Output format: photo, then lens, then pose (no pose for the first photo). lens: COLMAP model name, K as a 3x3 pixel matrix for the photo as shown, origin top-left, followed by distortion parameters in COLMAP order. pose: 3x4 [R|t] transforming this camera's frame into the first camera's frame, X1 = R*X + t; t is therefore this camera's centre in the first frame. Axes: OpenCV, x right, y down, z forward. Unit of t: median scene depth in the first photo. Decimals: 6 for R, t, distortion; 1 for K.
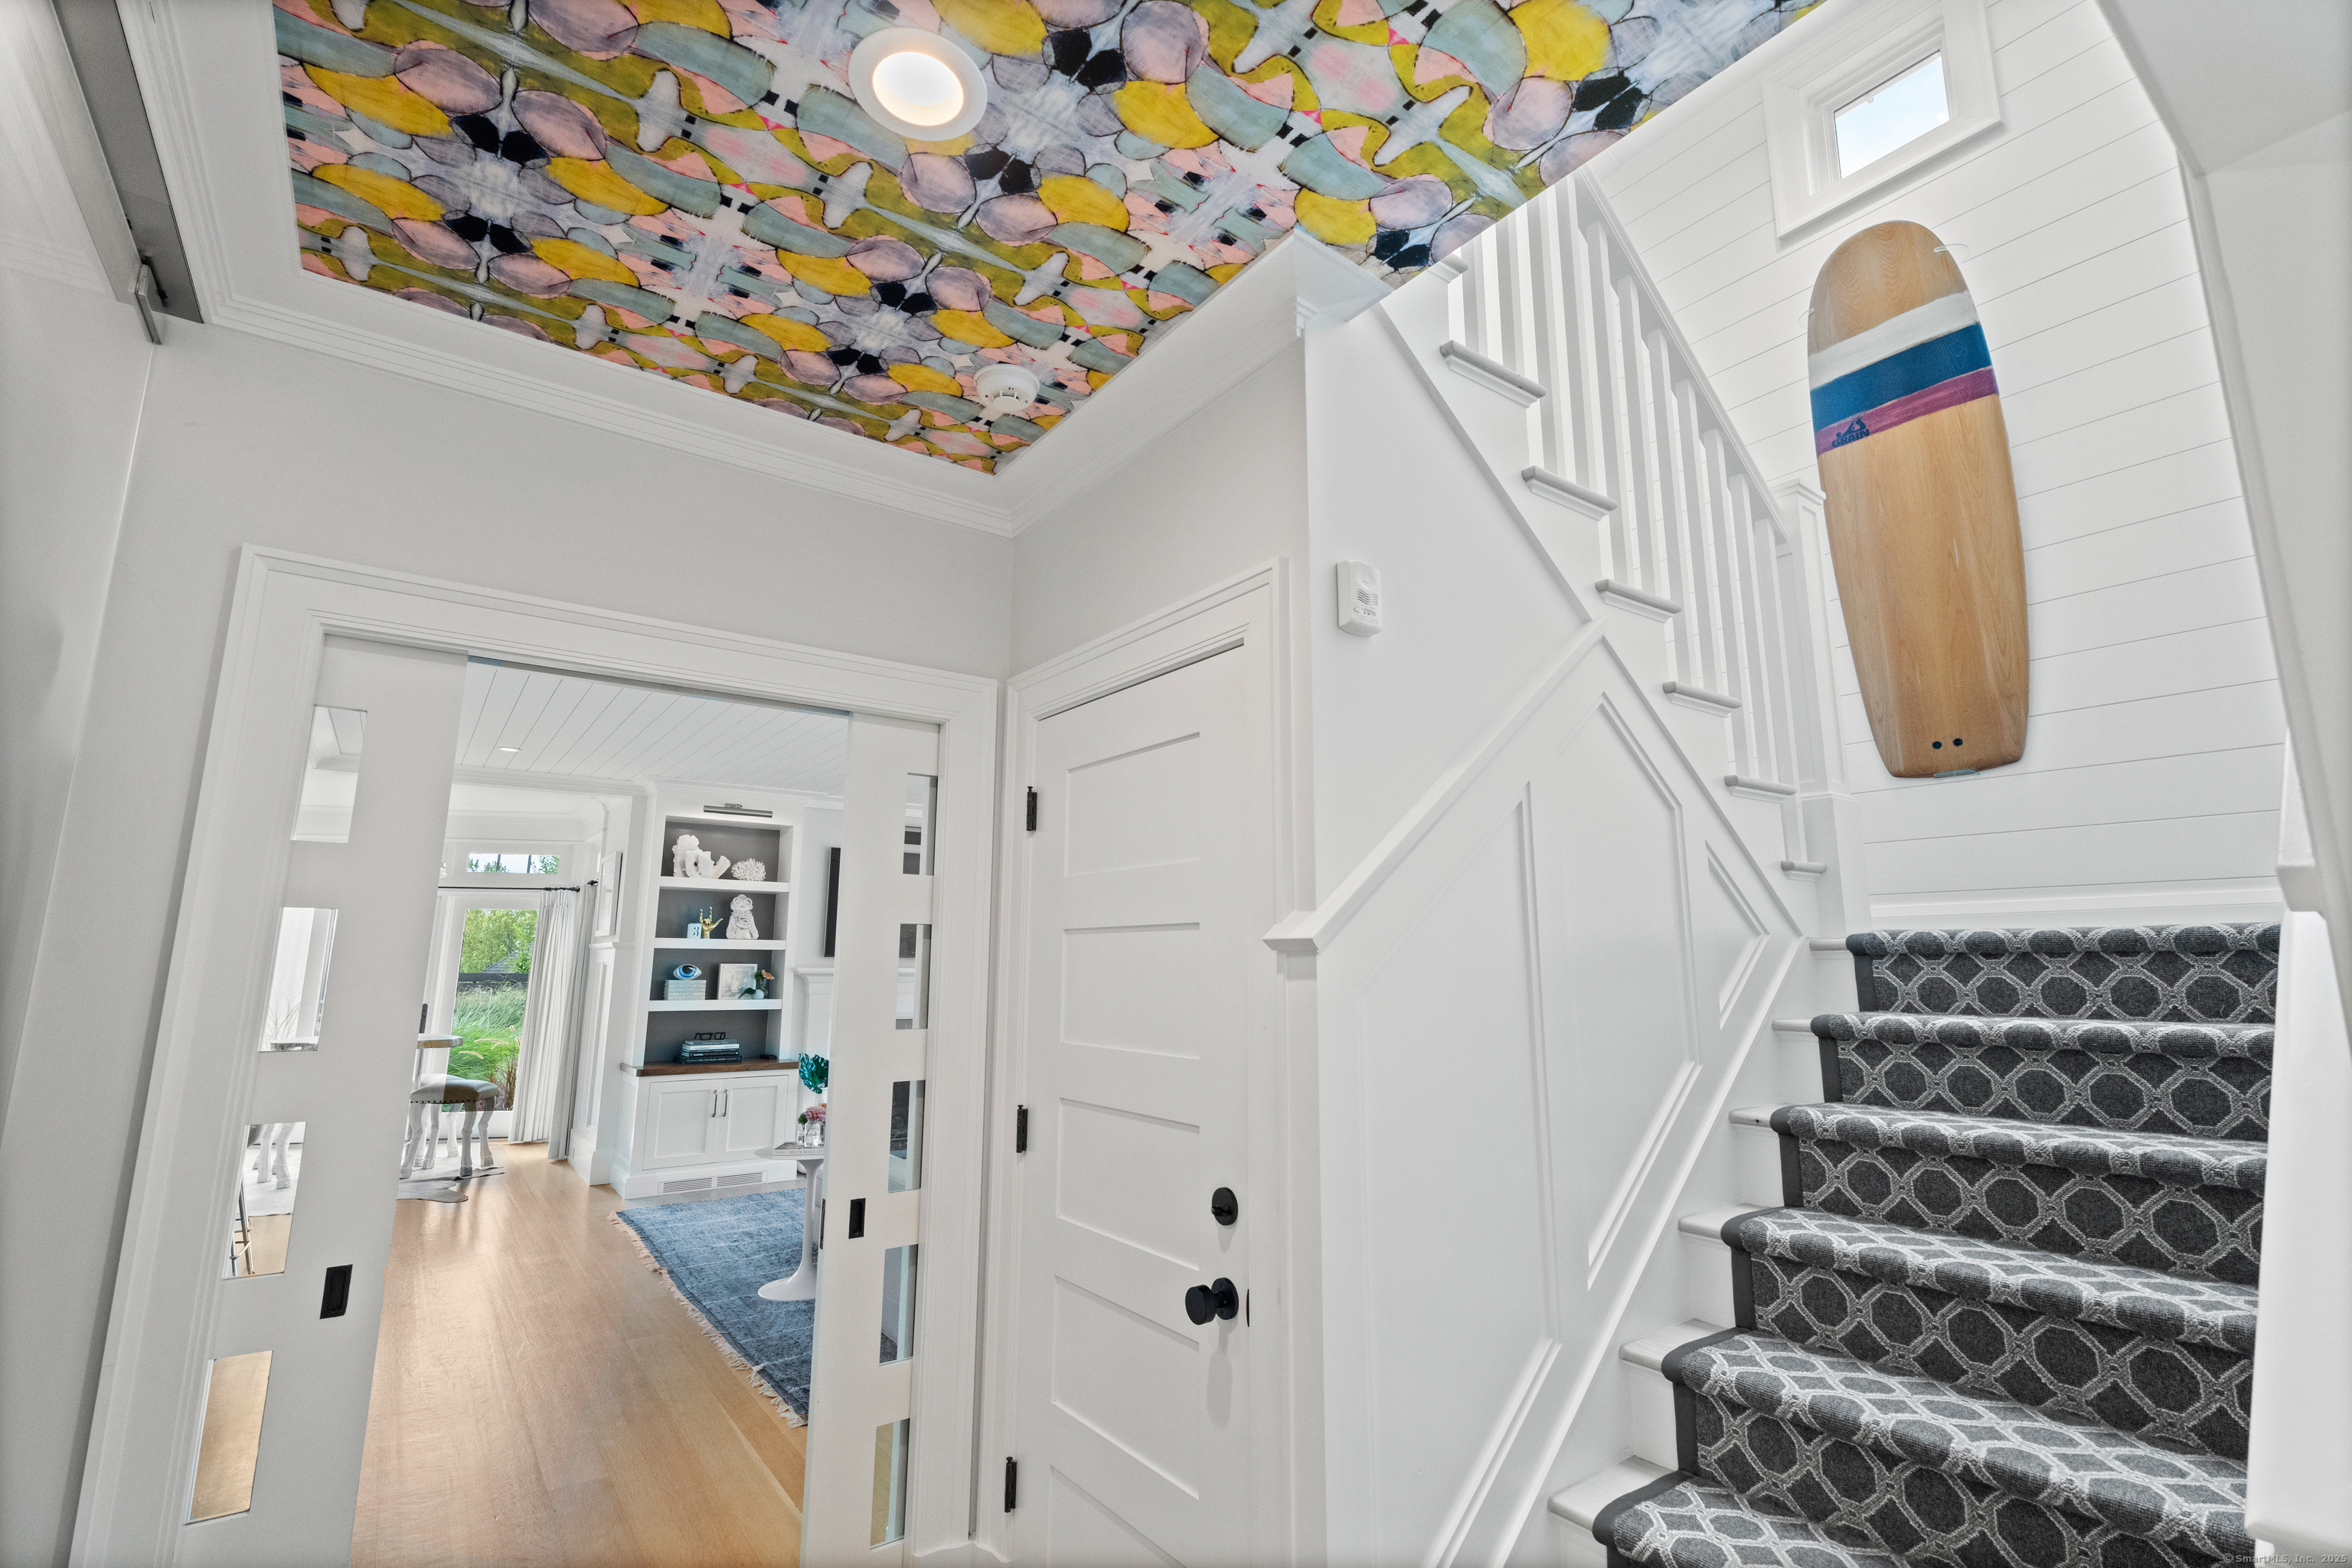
lens RADIAL K [[1048.3, 0, 1169.3], [0, 1048.3, 777.1], [0, 0, 1]] dist [-0.000831, 0.001153]
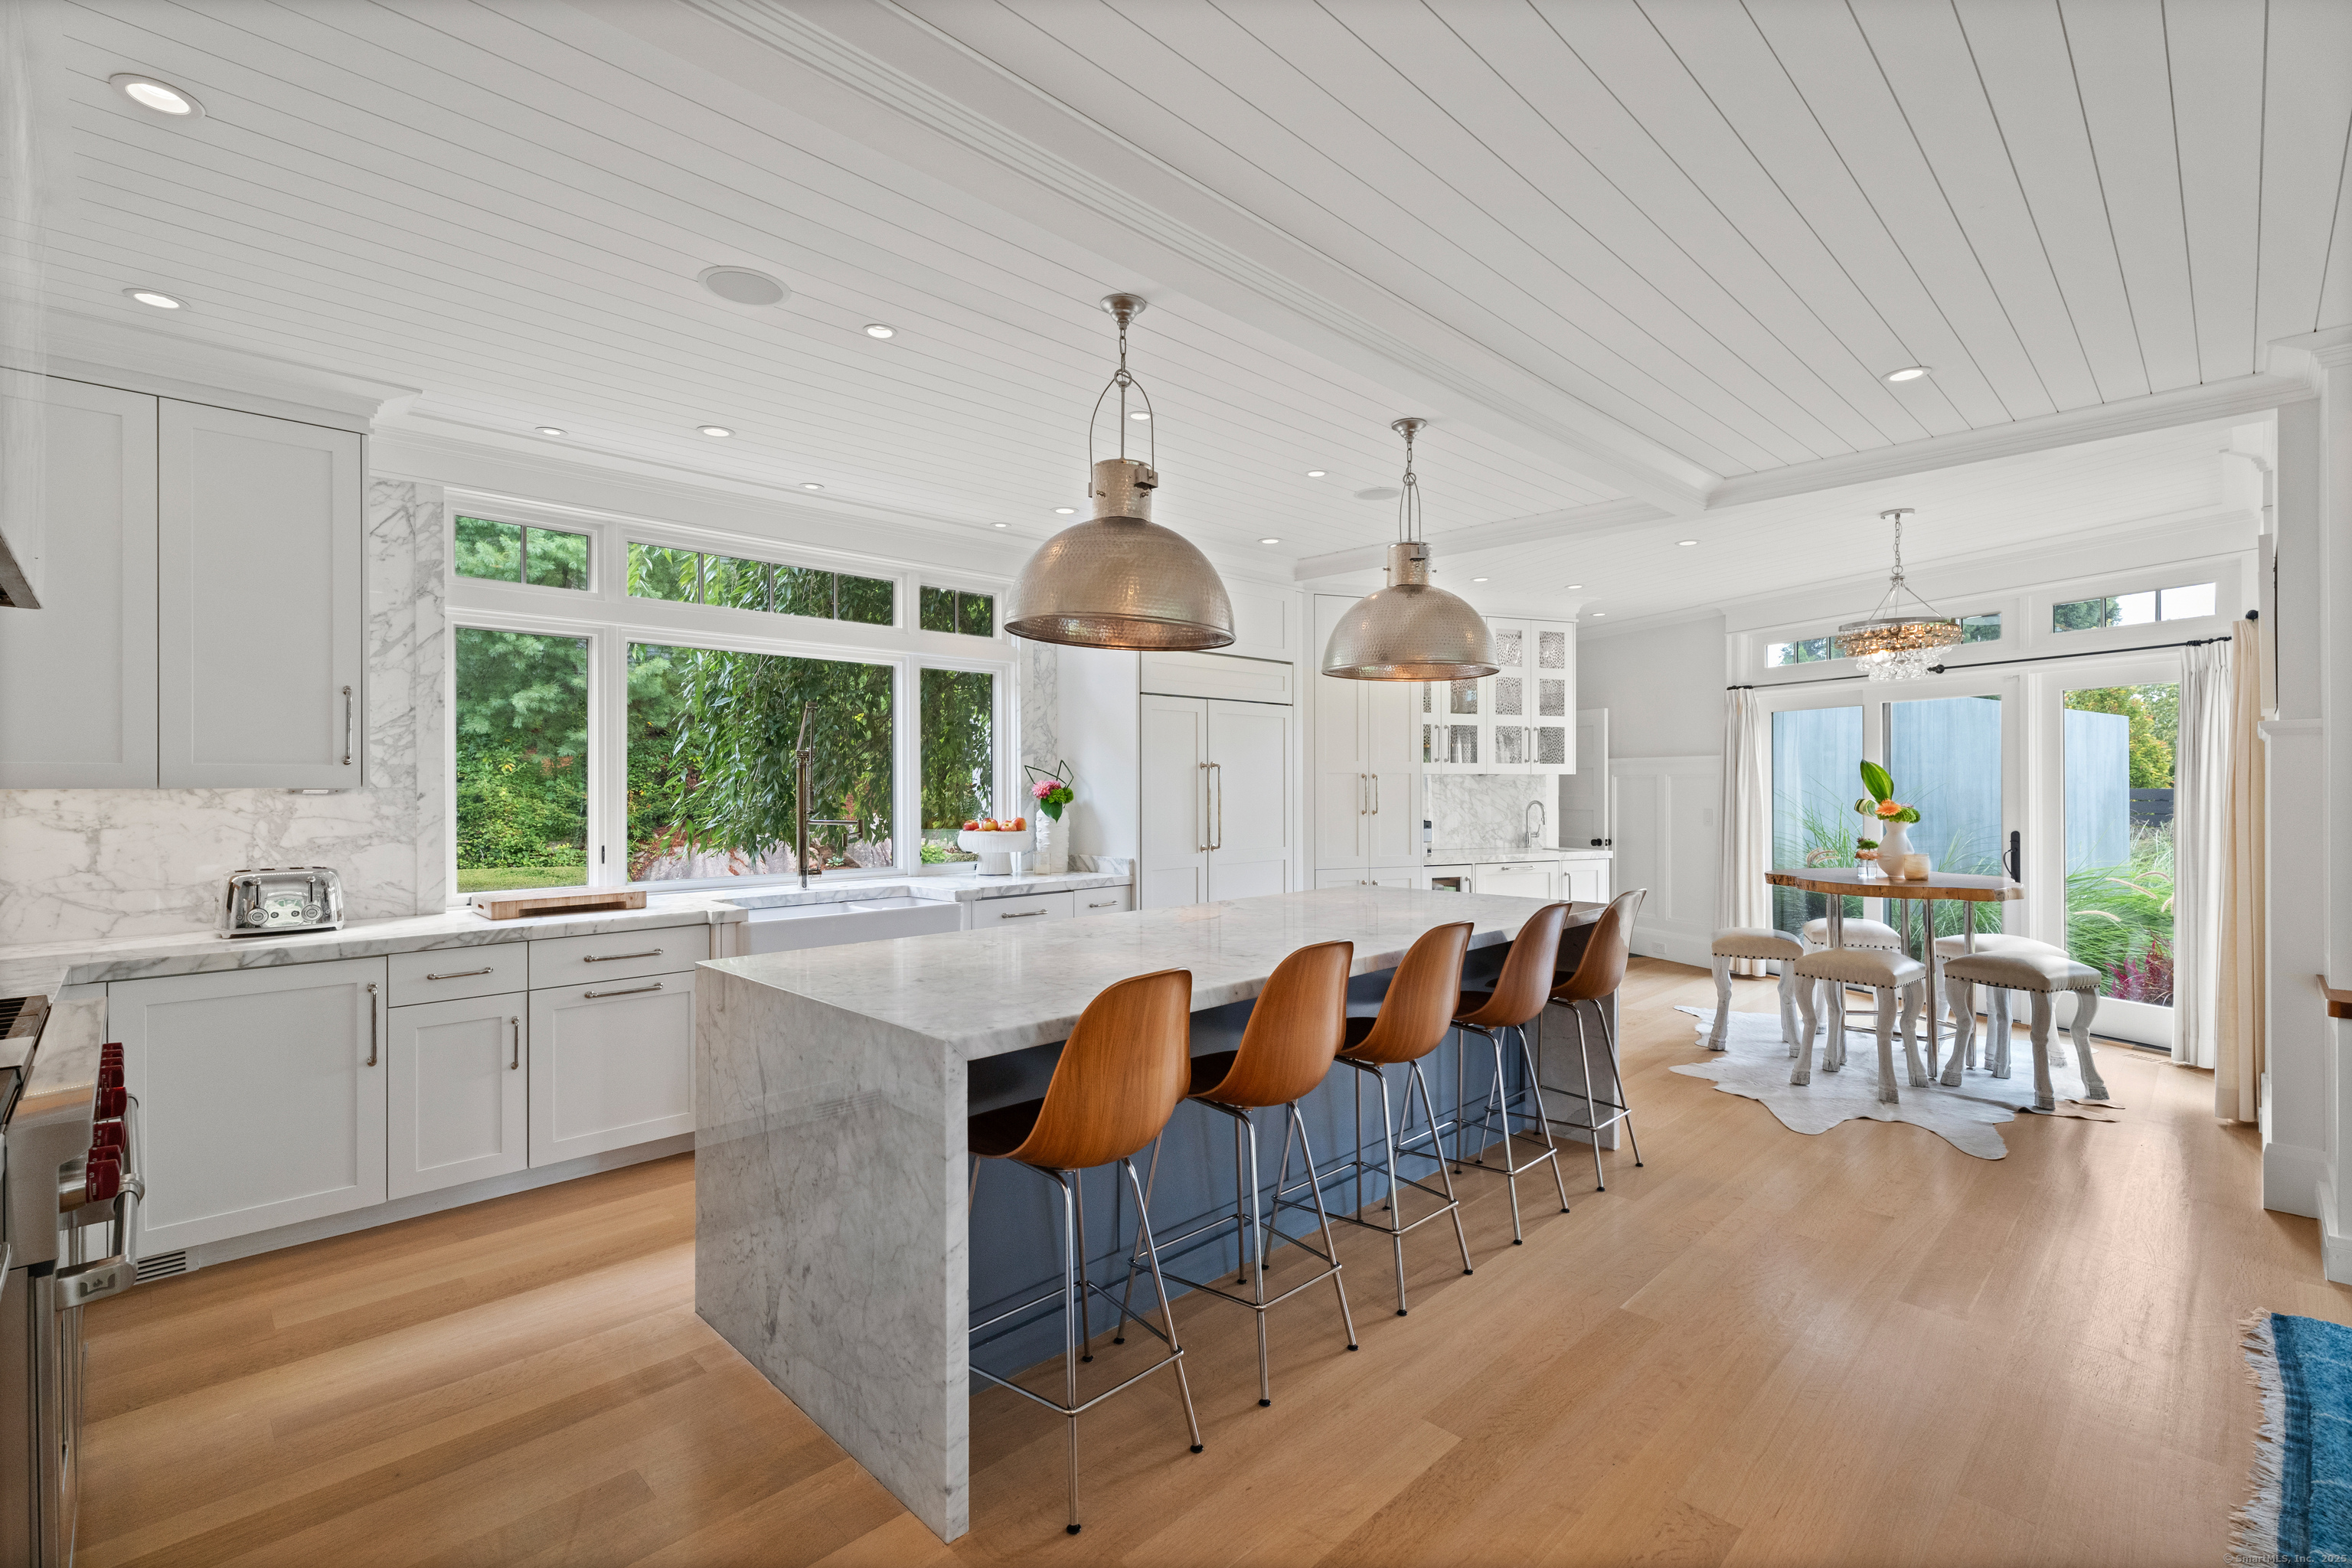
lens RADIAL K [[1048.3, 0, 1169.3], [0, 1048.3, 777.1], [0, 0, 1]] dist [-0.000831, 0.001153]
pose [[0.145437, -0.005628, -0.989352, -0.127602], [0.174039, 0.984536, 0.019984, 0.083741], [0.973940, -0.175092, 0.144167, 0.428005]]
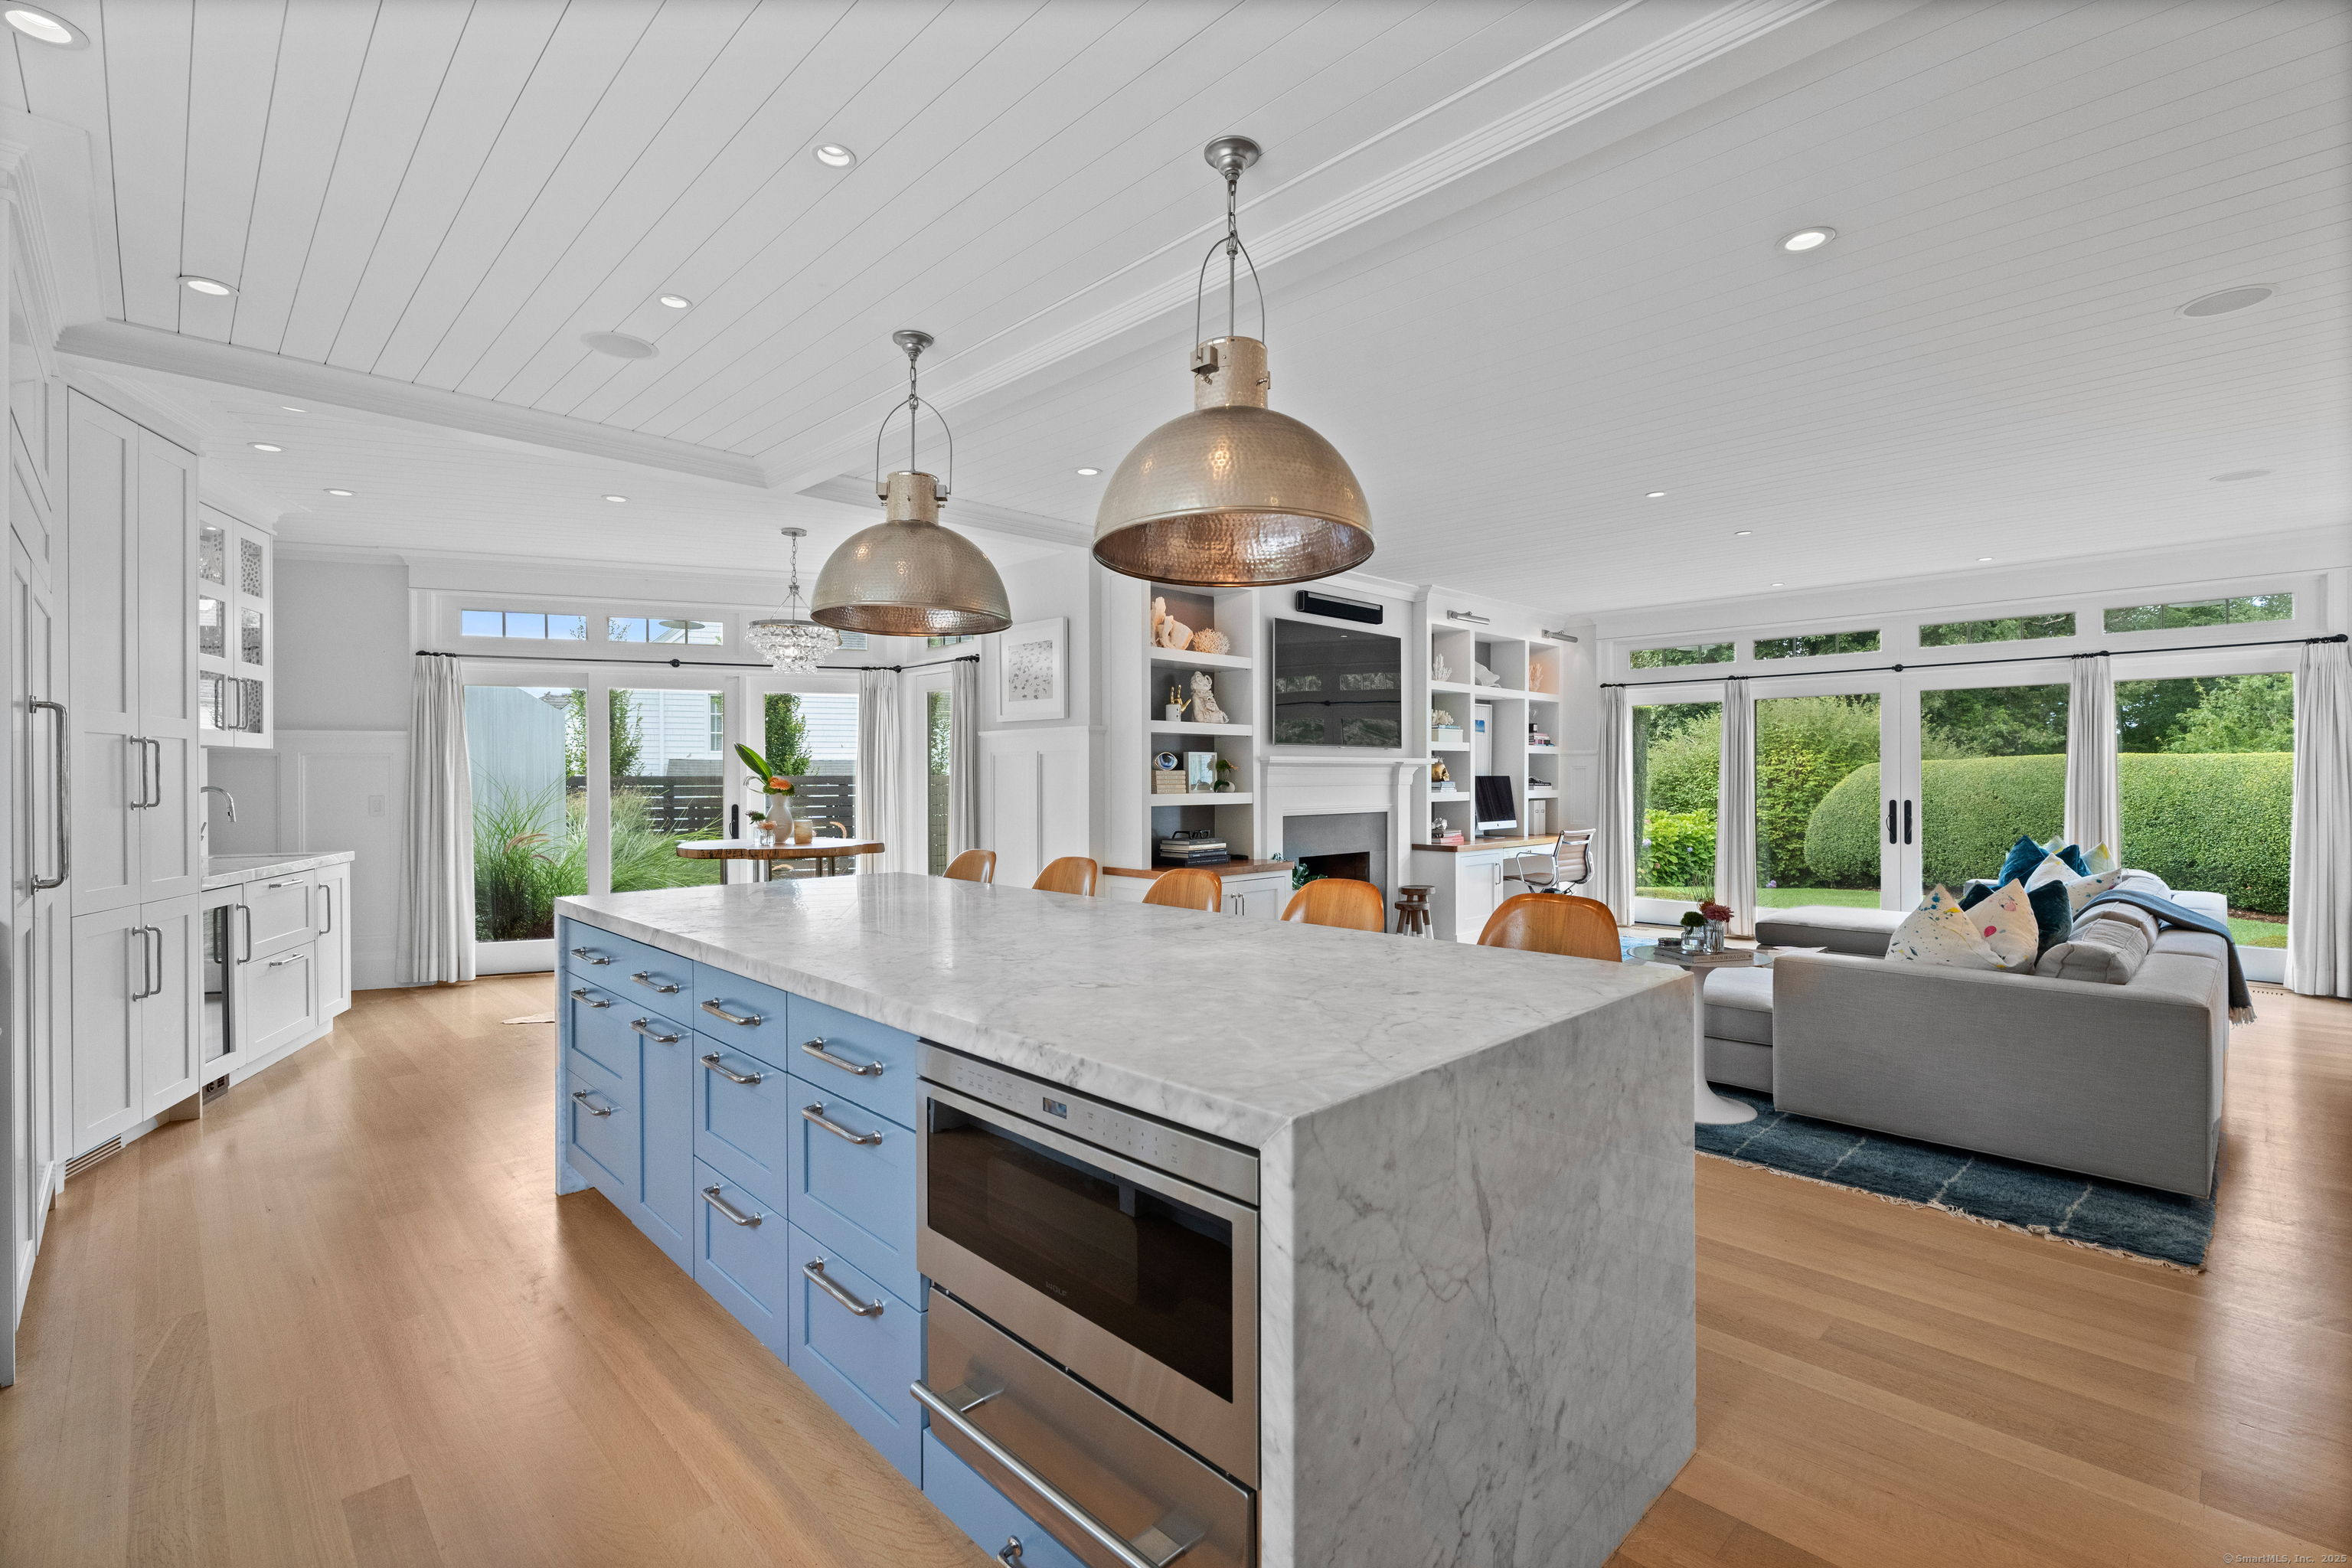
lens RADIAL K [[1048.3, 0, 1169.3], [0, 1048.3, 777.1], [0, 0, 1]] dist [-0.000831, 0.001153]
pose [[0.991860, -0.002153, 0.127316, -0.548984], [-0.020166, 0.984584, 0.173749, 0.050930], [-0.125727, -0.174902, 0.976526, 0.167029]]
